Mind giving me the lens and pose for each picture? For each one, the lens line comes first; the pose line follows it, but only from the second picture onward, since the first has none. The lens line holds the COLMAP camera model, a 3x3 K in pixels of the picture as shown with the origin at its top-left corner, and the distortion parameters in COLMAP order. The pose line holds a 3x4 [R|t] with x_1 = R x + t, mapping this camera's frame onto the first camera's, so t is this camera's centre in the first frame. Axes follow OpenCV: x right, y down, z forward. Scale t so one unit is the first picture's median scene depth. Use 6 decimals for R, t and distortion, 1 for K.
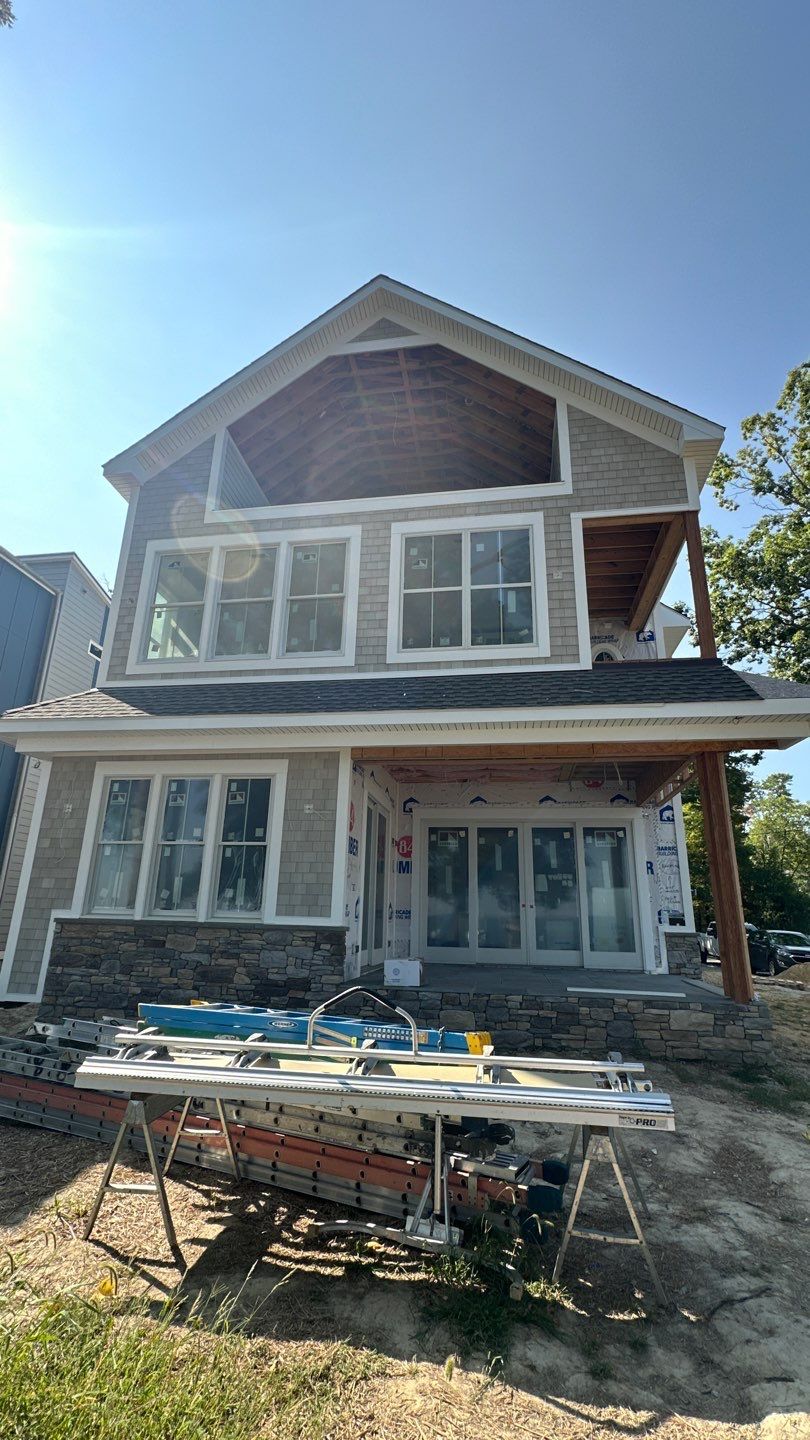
lens RADIAL K [[633.5, 0, 398.3], [0, 633.5, 720.3], [0, 0, 1]] dist [-0.004131, -0.000531]
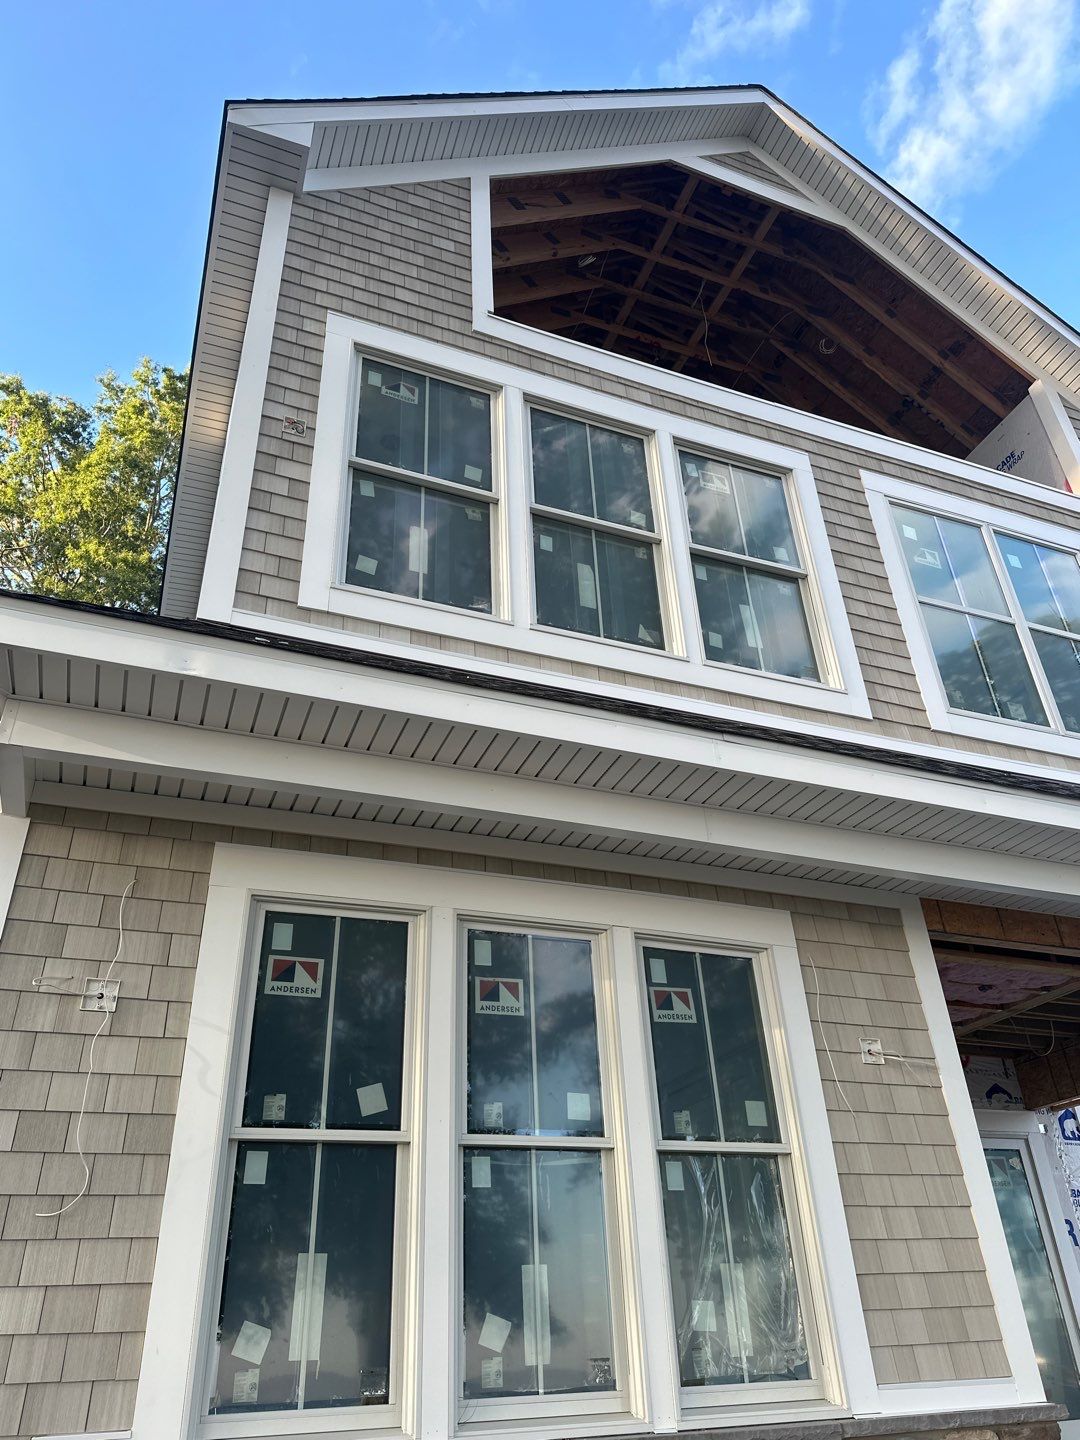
lens RADIAL K [[1013.6, 0, 542.0], [0, 1013.6, 719.9], [0, 0, 1]] dist [0.065179, -0.079072]
pose [[0.854104, 0.221934, 0.470375, -0.594757], [-0.092018, 0.954601, -0.283319, 0.134850], [-0.511898, 0.198701, 0.835750, 0.528666]]
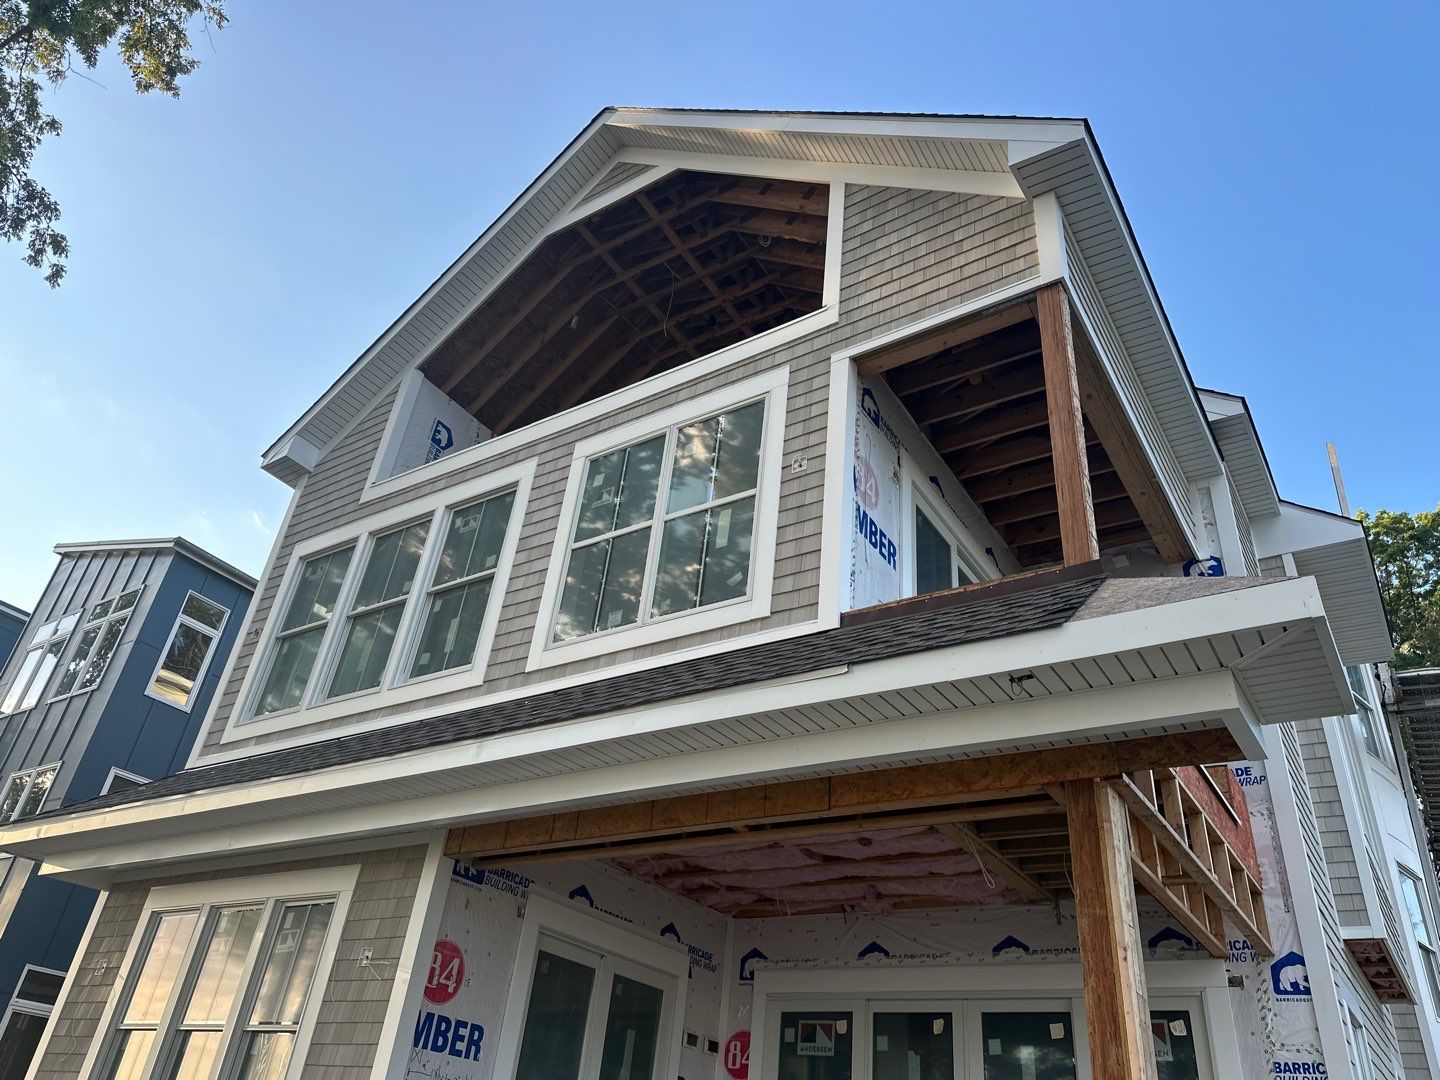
lens RADIAL K [[1013.6, 0, 724.9], [0, 1013.6, 540.3], [0, 0, 1]] dist [0.065179, -0.079072]
pose [[0.911764, -0.170744, -0.373541, 0.491700], [0.054333, 0.951640, -0.302372, 0.078666], [0.407105, 0.255397, 0.876948, 0.256620]]
